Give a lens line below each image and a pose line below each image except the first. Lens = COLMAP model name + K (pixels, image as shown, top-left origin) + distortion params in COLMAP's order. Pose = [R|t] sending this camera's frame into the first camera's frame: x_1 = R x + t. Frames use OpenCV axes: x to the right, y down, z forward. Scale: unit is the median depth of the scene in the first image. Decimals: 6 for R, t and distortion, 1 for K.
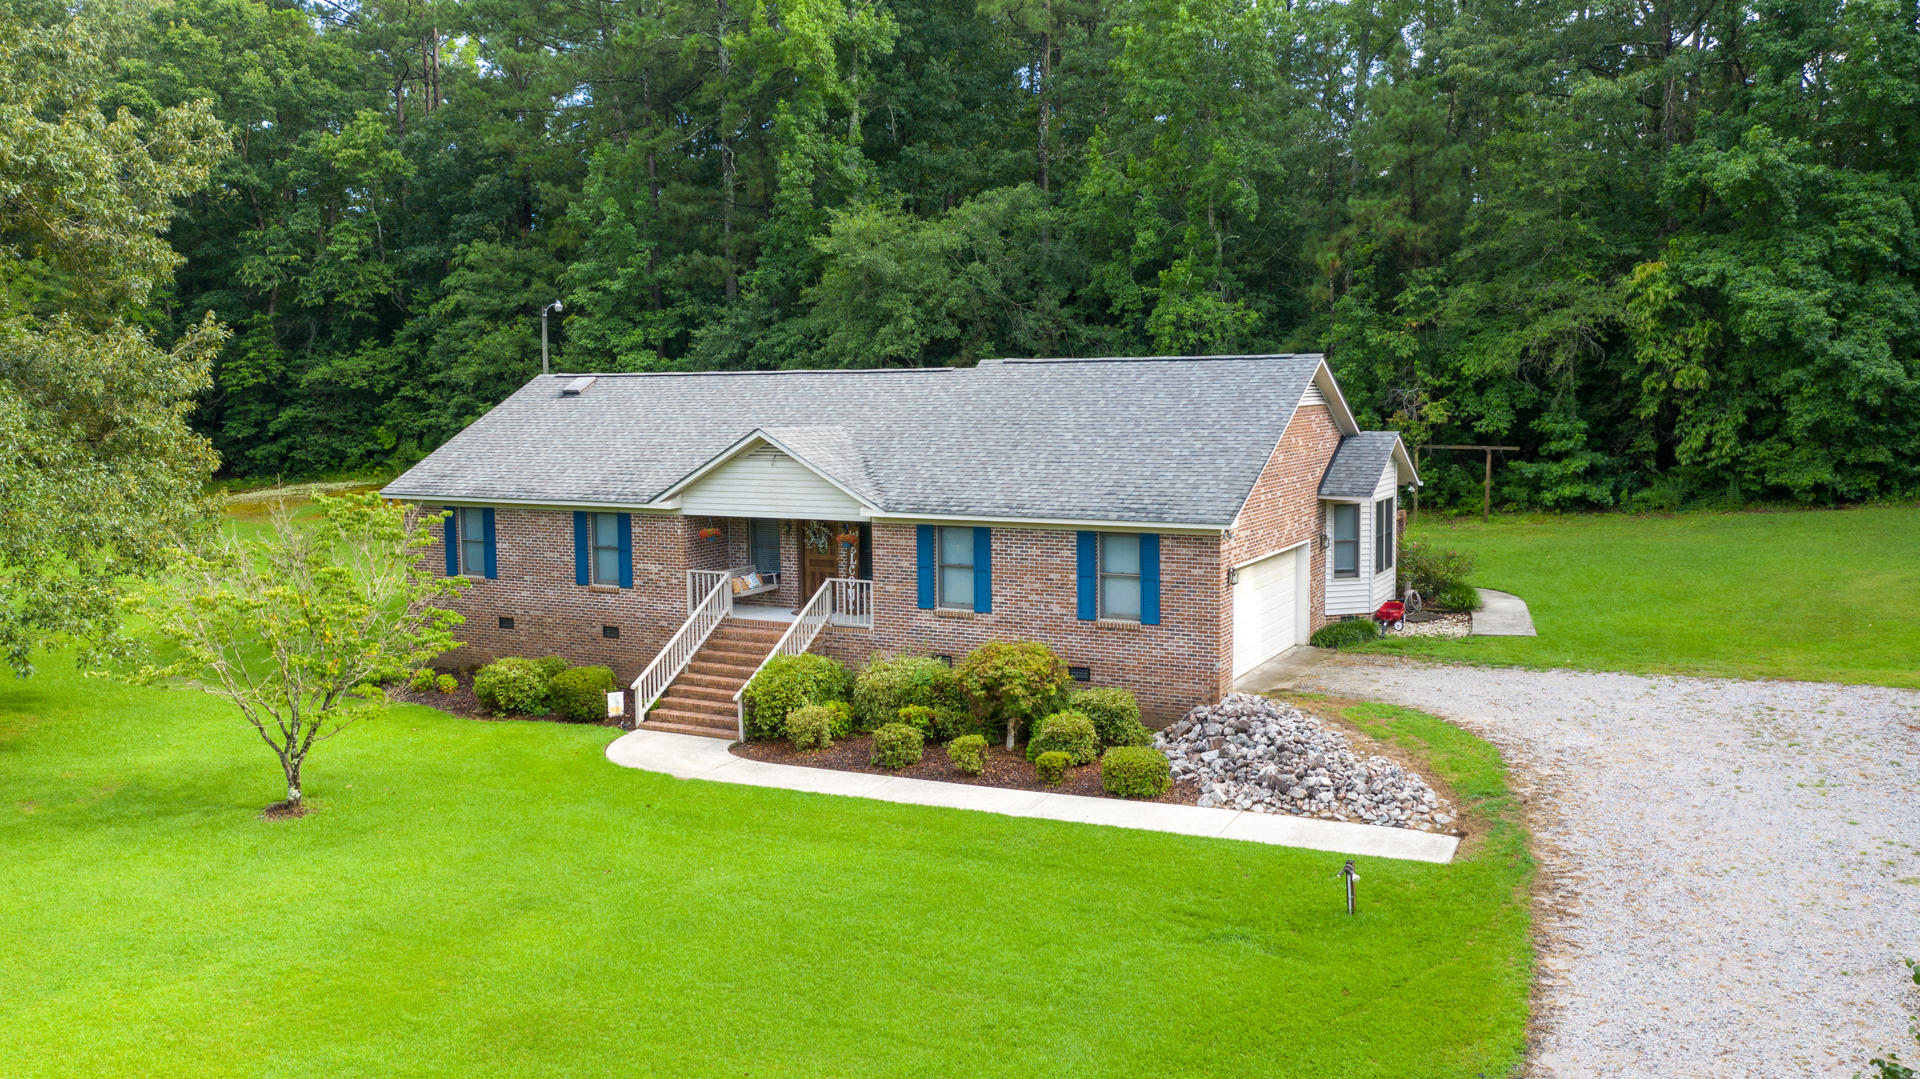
lens RADIAL K [[1514.8, 0, 954.4], [0, 1514.8, 527.9], [0, 0, 1]] dist [-0.016937, 0.013991]
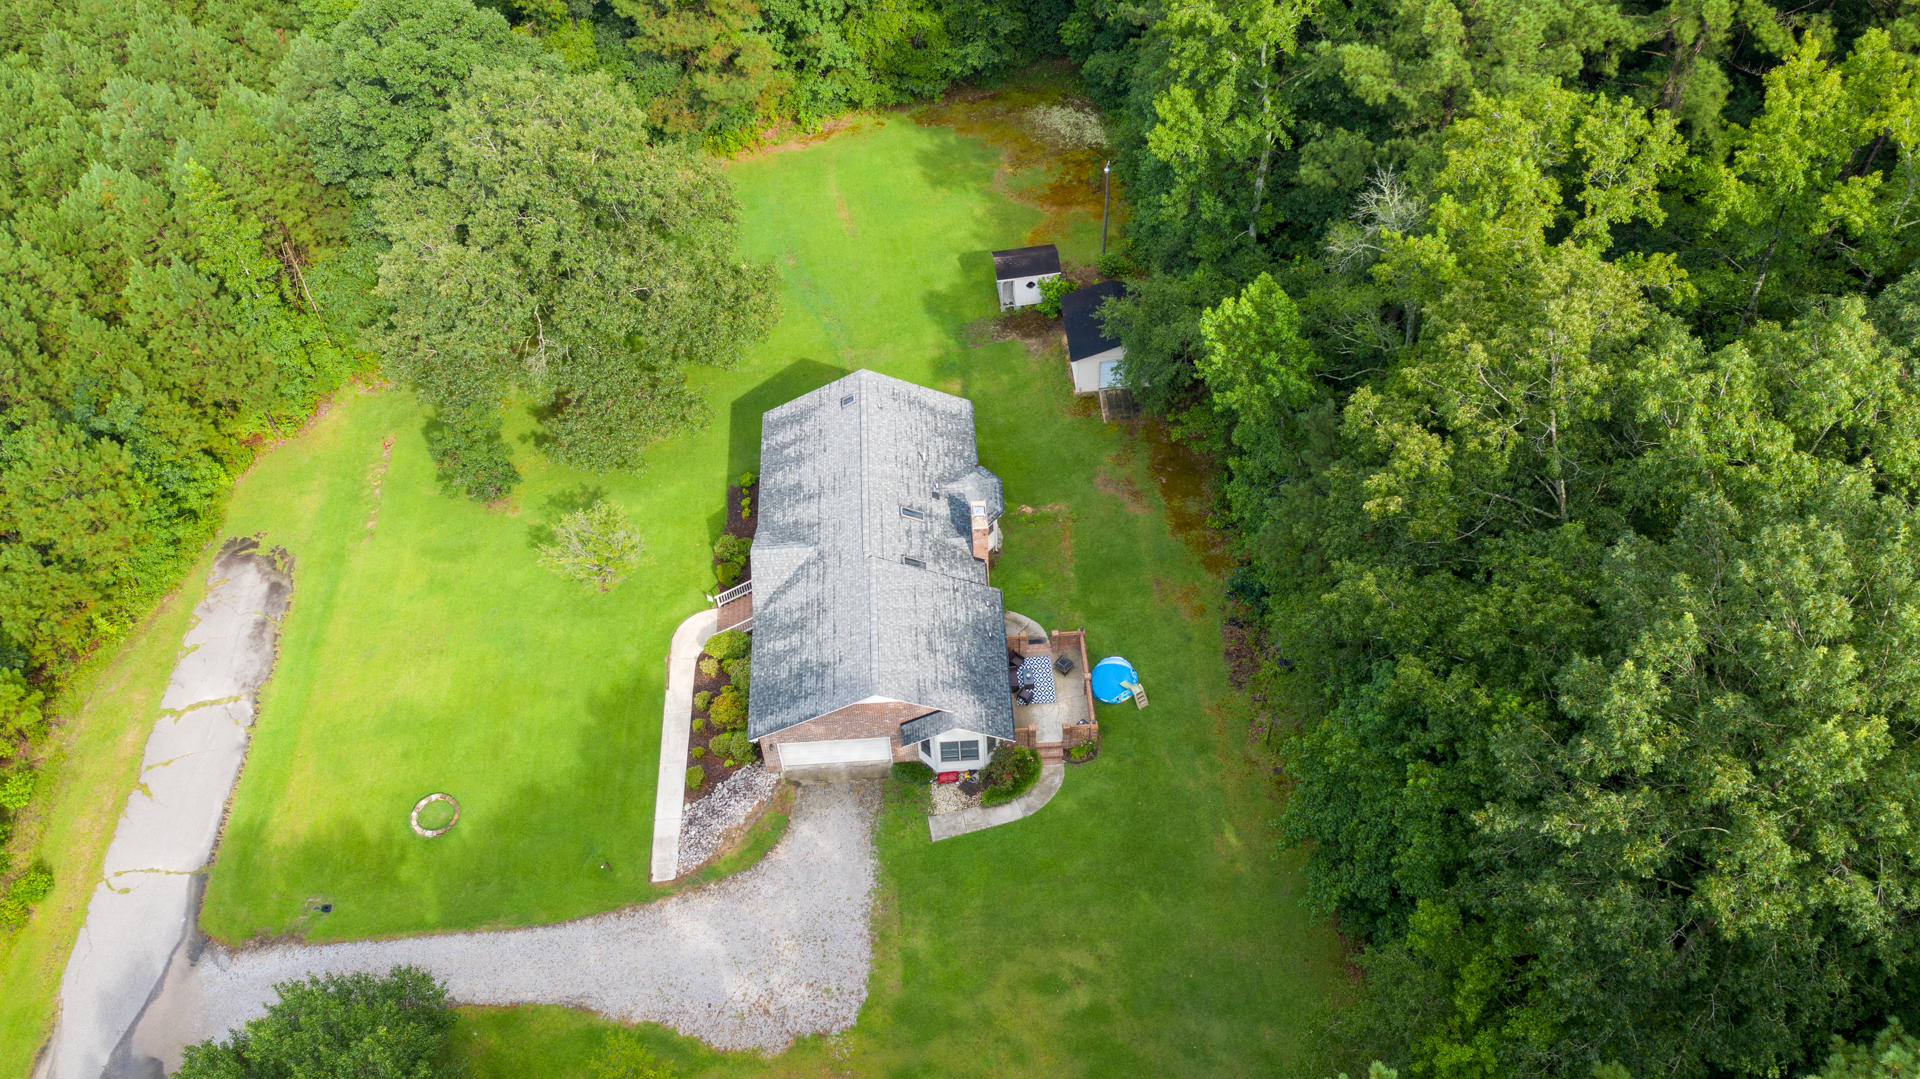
lens RADIAL K [[1512.1, 0, 955.4], [0, 1512.1, 530.3], [0, 0, 1]] dist [-0.019232, 0.016861]
pose [[0.521096, 0.638056, -0.566872, 1.246578], [-0.060256, 0.690020, 0.721278, -1.662983], [0.851369, -0.341697, 0.398013, 0.304249]]
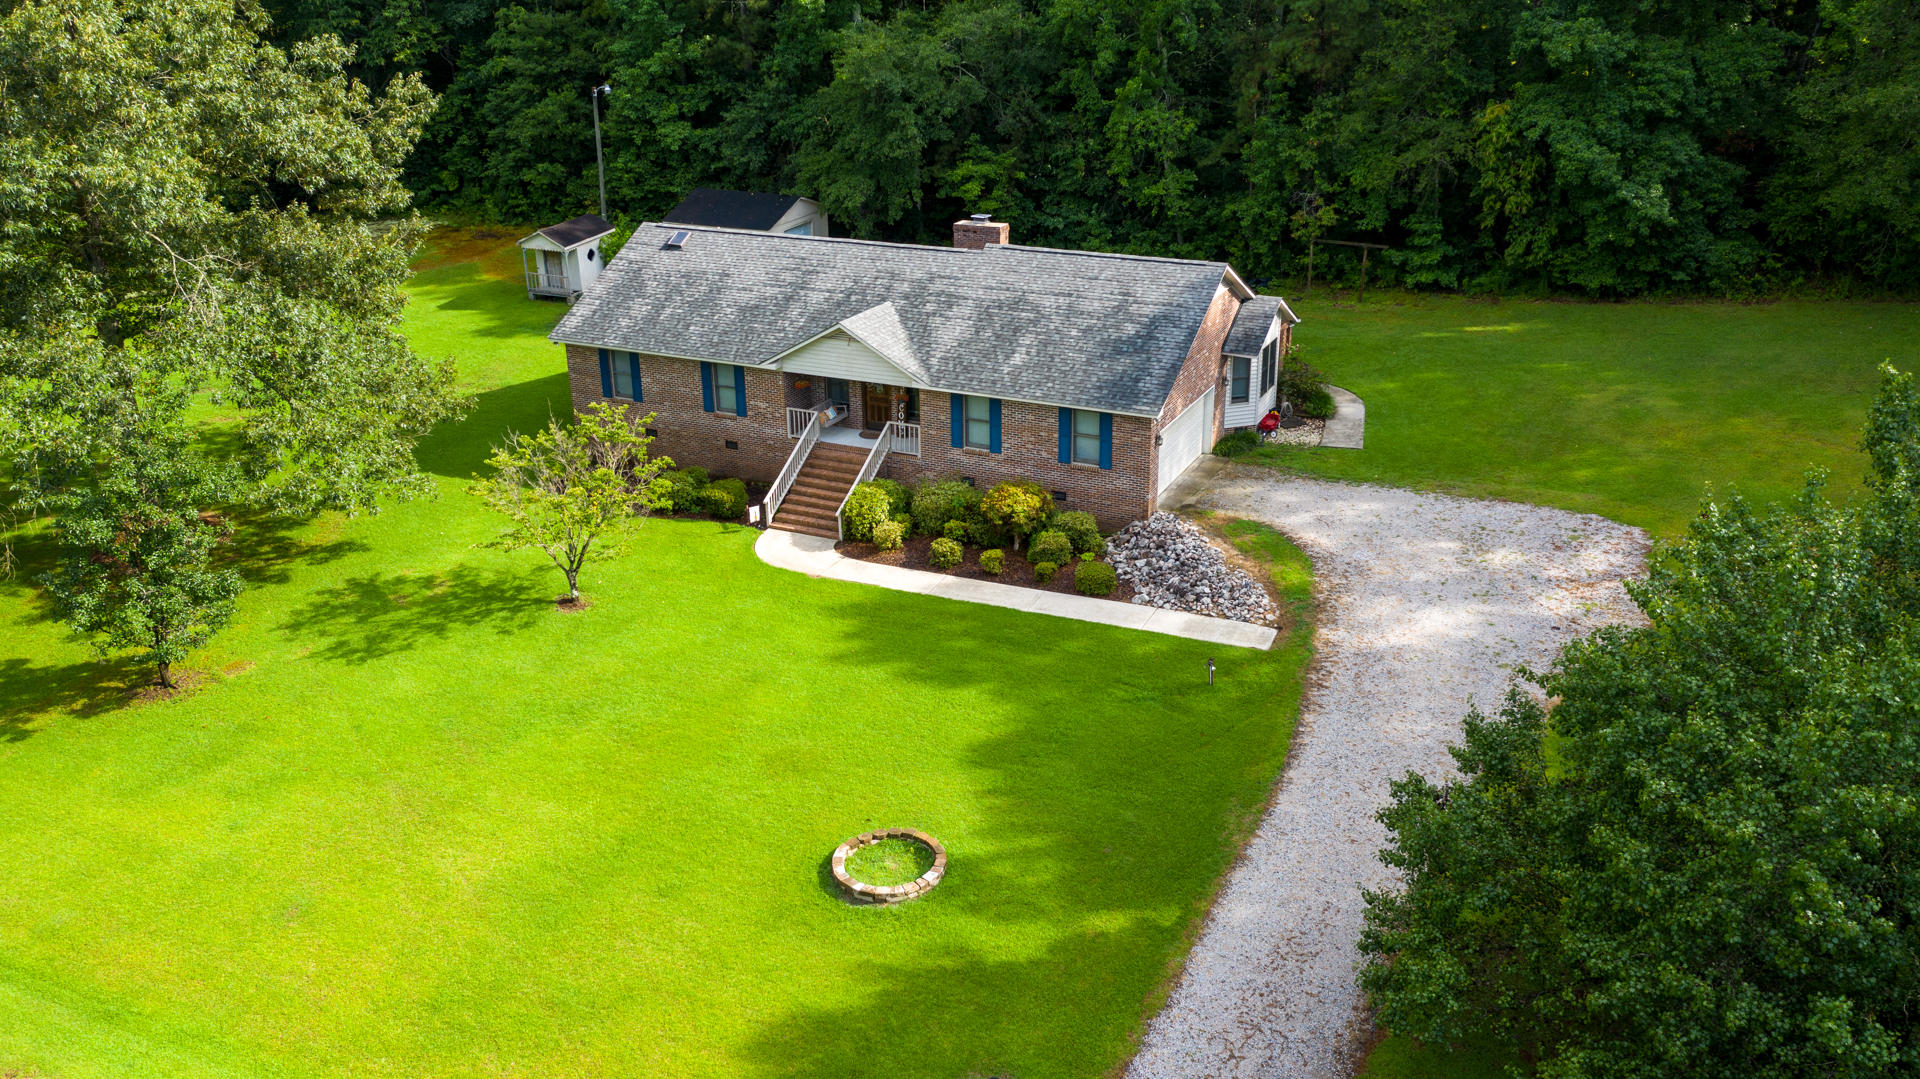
lens RADIAL K [[1512.1, 0, 955.4], [0, 1512.1, 530.3], [0, 0, 1]] dist [-0.019232, 0.016861]
pose [[0.999283, -0.017437, 0.033593, -0.063564], [0.007239, 0.959221, 0.282563, -0.257337], [-0.037150, -0.282117, 0.958660, -0.408336]]
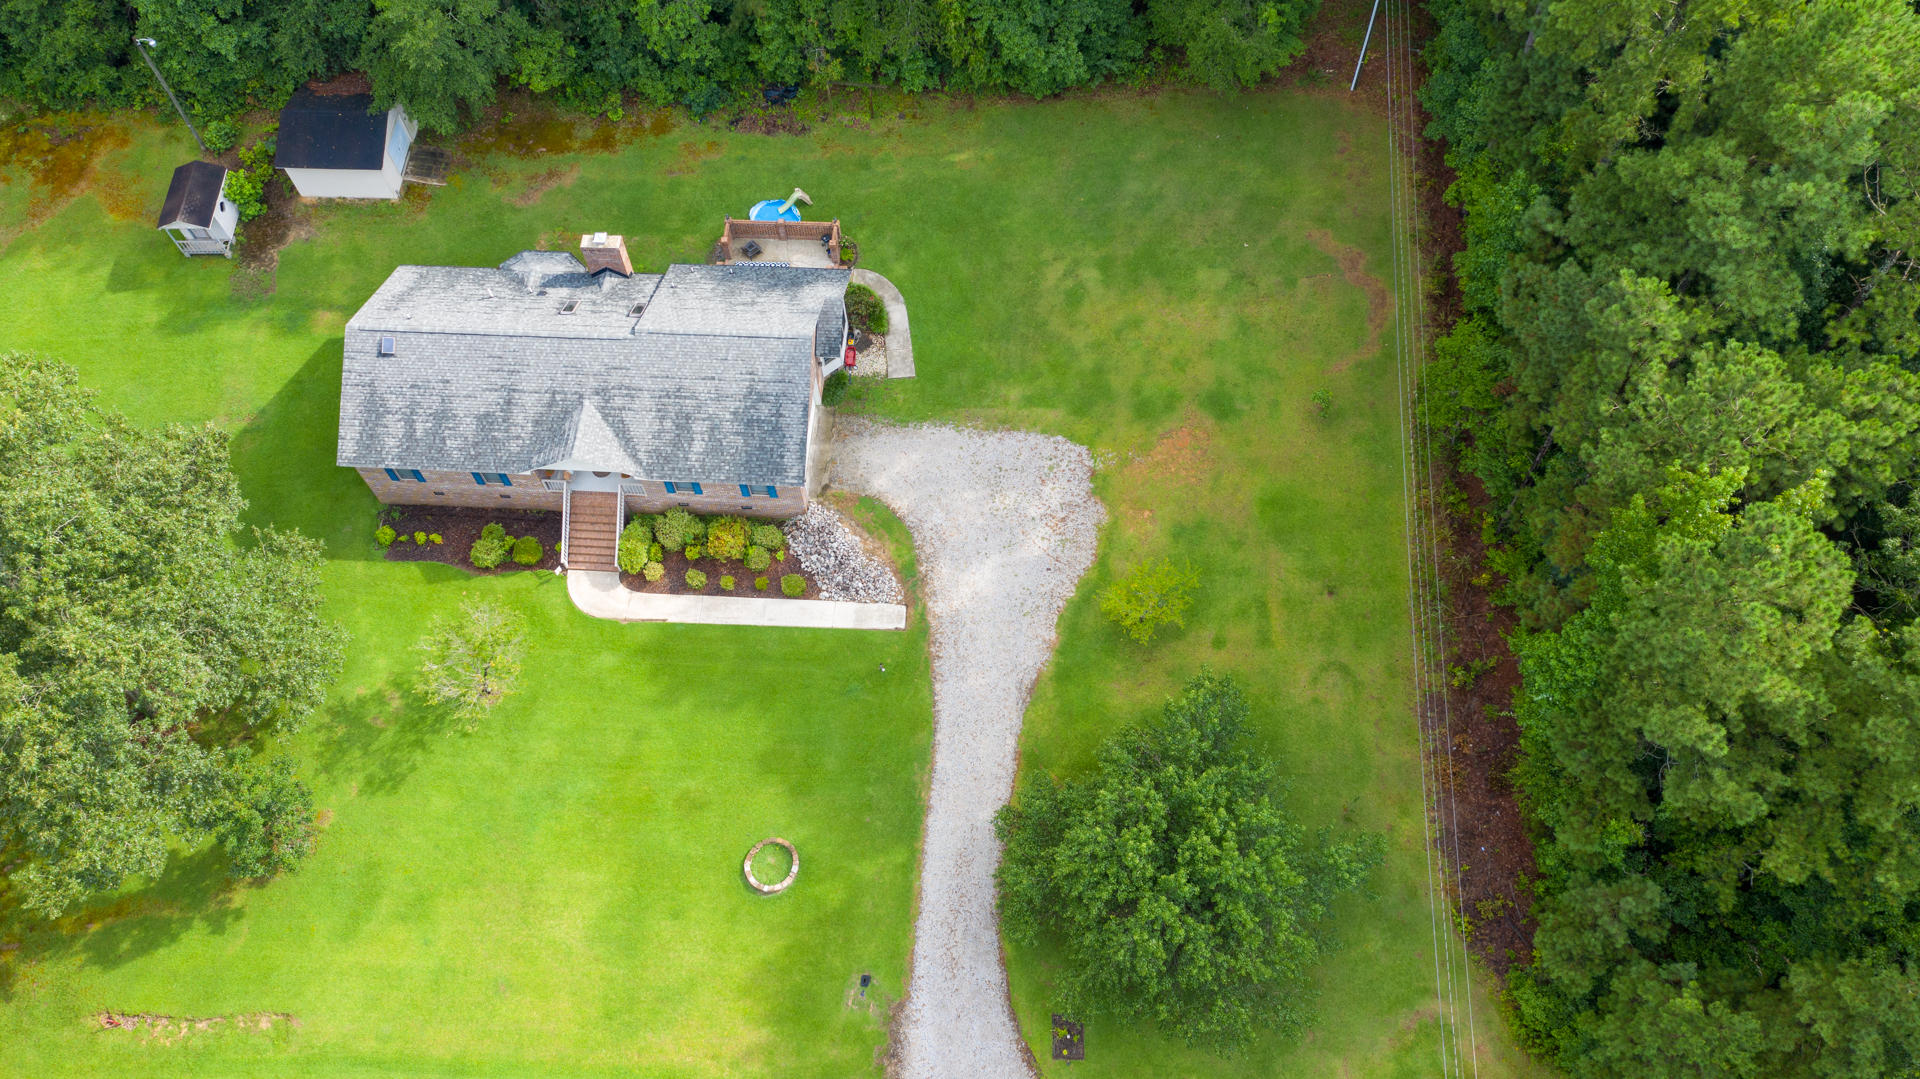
lens RADIAL K [[1512.1, 0, 955.4], [0, 1512.1, 530.3], [0, 0, 1]] dist [-0.019232, 0.016861]
pose [[0.912035, -0.369780, 0.177357, -0.047531], [0.066662, 0.560375, 0.825552, -1.569965], [-0.404659, -0.741109, 0.535732, -0.393629]]
